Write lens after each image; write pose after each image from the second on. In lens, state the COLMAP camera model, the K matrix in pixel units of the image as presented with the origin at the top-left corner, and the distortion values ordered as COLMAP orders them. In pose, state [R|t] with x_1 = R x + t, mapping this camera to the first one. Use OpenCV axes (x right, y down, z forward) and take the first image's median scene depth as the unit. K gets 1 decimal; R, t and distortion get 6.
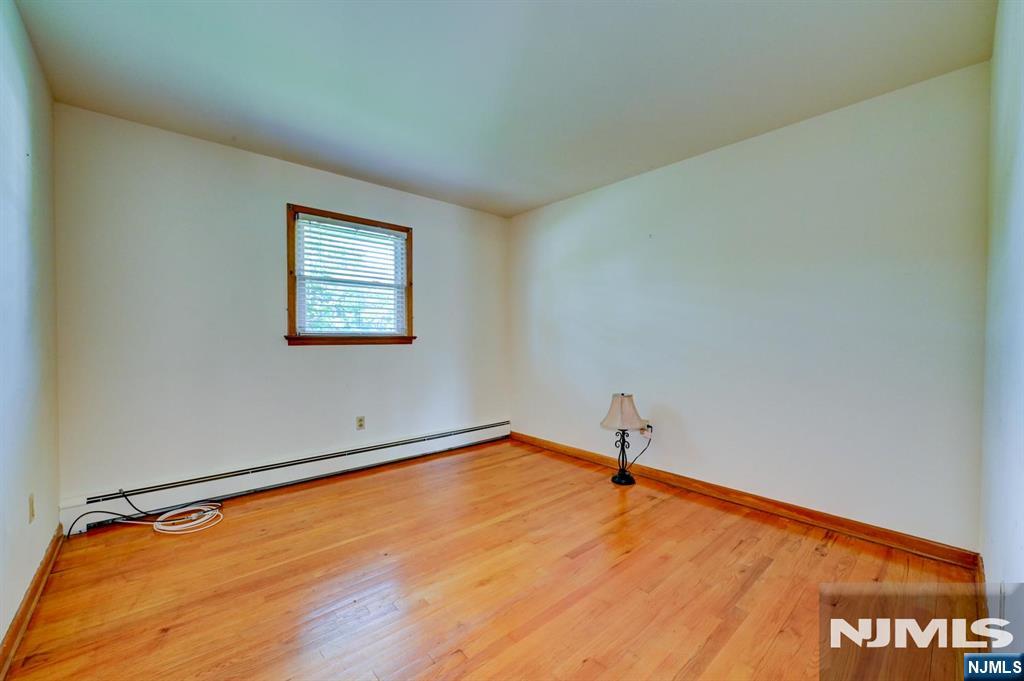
lens RADIAL K [[402.6, 0, 512.0], [0, 402.6, 340.5], [0, 0, 1]] dist [-0.001195, -0.000033]
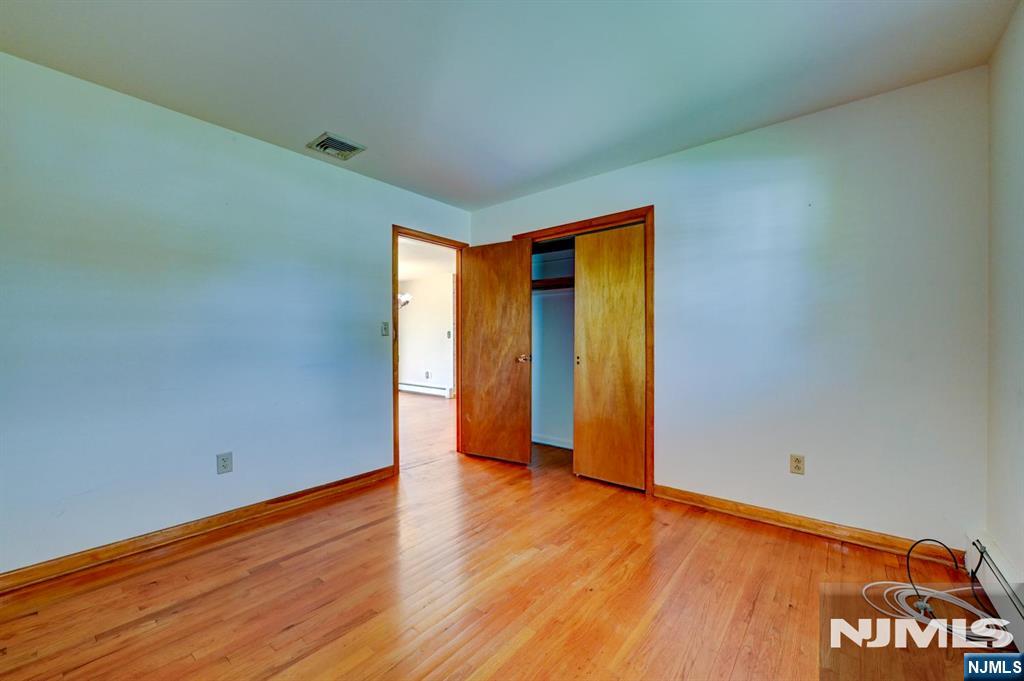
lens RADIAL K [[402.6, 0, 512.0], [0, 402.6, 340.5], [0, 0, 1]] dist [-0.001195, -0.000033]
pose [[-0.984730, 0.001791, -0.174079, 0.010371], [0.000533, 0.999973, 0.007268, -0.015916], [0.174087, 0.007064, -0.984705, 1.874817]]
